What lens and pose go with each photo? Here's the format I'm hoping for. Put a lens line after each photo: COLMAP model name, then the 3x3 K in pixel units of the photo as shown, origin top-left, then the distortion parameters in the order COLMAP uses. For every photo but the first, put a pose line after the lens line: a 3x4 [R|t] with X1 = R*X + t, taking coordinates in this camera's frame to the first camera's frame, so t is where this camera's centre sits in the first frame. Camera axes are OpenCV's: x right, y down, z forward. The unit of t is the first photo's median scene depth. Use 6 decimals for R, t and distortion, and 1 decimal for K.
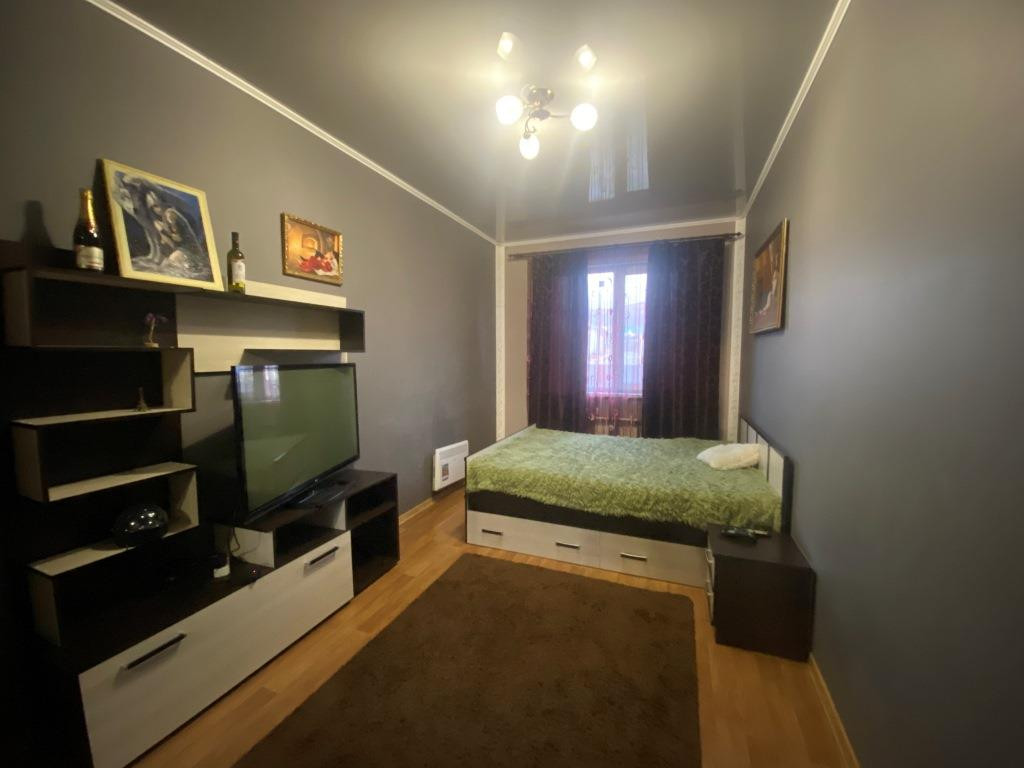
lens RADIAL K [[402.2, 0, 512.0], [0, 402.2, 384.0], [0, 0, 1]] dist [0.025464, -0.023396]
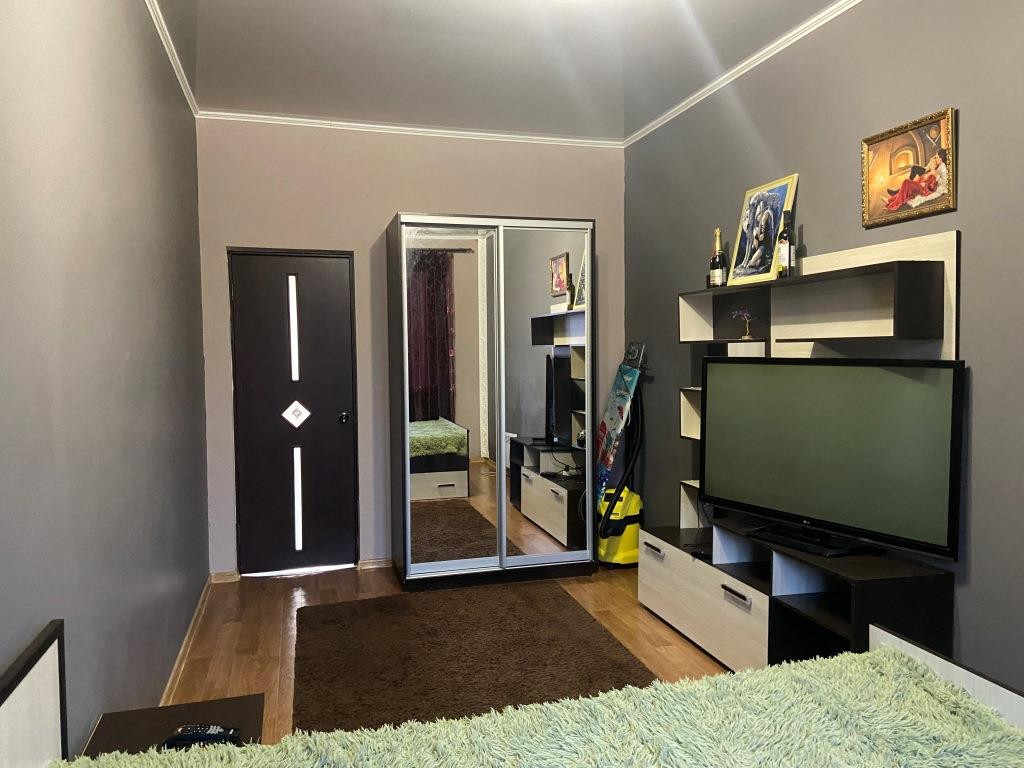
lens RADIAL K [[781.9, 0, 512.0], [0, 781.9, 384.0], [0, 0, 1]] dist [0.147038, -0.177068]
pose [[-0.792596, 0.039821, -0.608446, 0.697507], [-0.030718, 0.993991, 0.105068, -0.122384], [0.608973, 0.101966, -0.786609, 1.599375]]
